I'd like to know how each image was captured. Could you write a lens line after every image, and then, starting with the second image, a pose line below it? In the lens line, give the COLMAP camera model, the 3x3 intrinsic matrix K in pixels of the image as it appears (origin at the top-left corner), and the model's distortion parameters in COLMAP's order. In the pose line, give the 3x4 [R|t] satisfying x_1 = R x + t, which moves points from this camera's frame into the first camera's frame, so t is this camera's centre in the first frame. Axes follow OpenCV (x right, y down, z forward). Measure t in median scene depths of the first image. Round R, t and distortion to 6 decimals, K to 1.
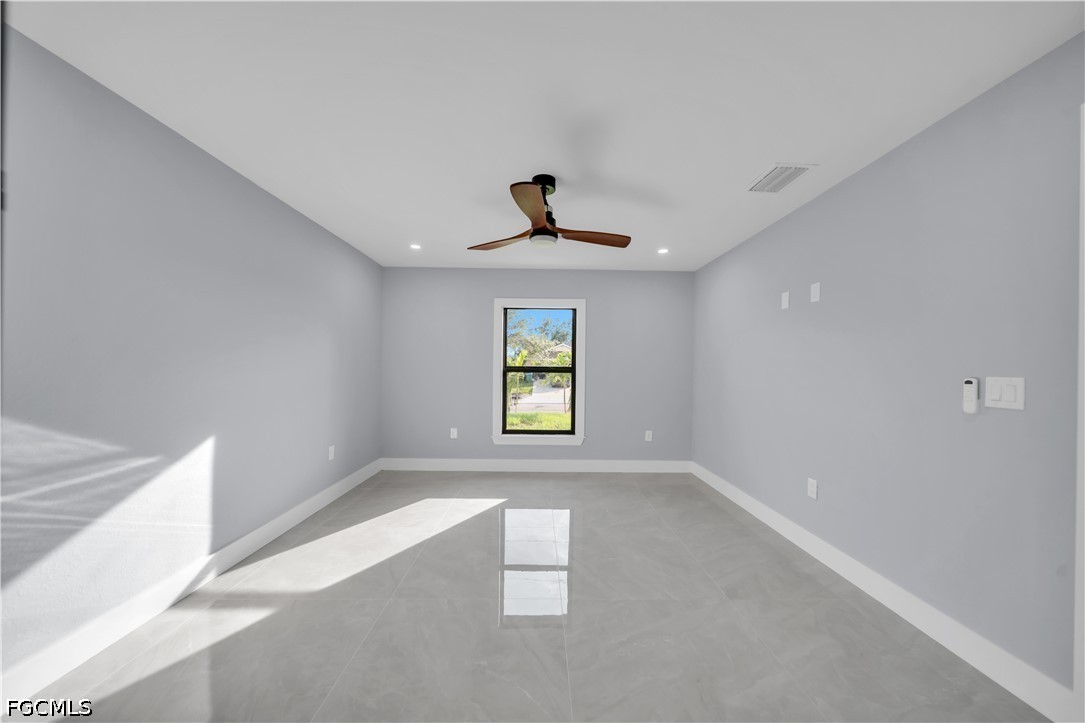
lens RADIAL K [[374.3, 0, 544.9], [0, 374.3, 368.4], [0, 0, 1]] dist [-0.001400, 0.000005]
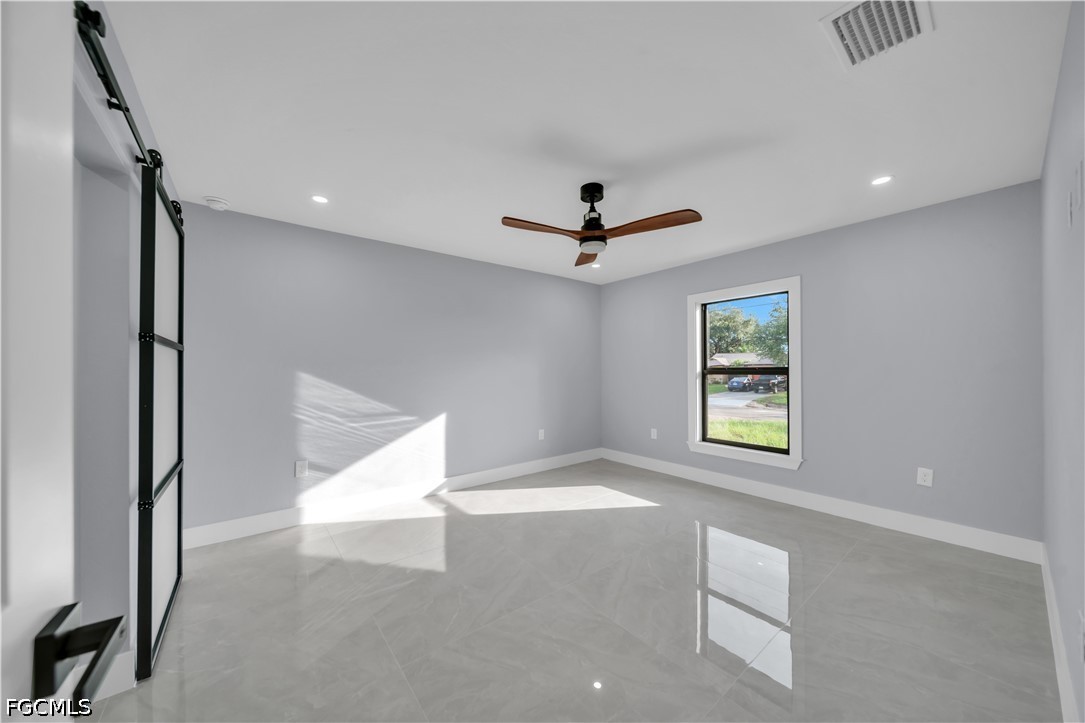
lens RADIAL K [[374.3, 0, 544.9], [0, 374.3, 368.4], [0, 0, 1]] dist [-0.001400, 0.000005]
pose [[0.623389, -0.014618, -0.781775, 0.375002], [0.006943, 0.999889, -0.013160, 0.005688], [0.781881, 0.002776, 0.623422, 0.132258]]
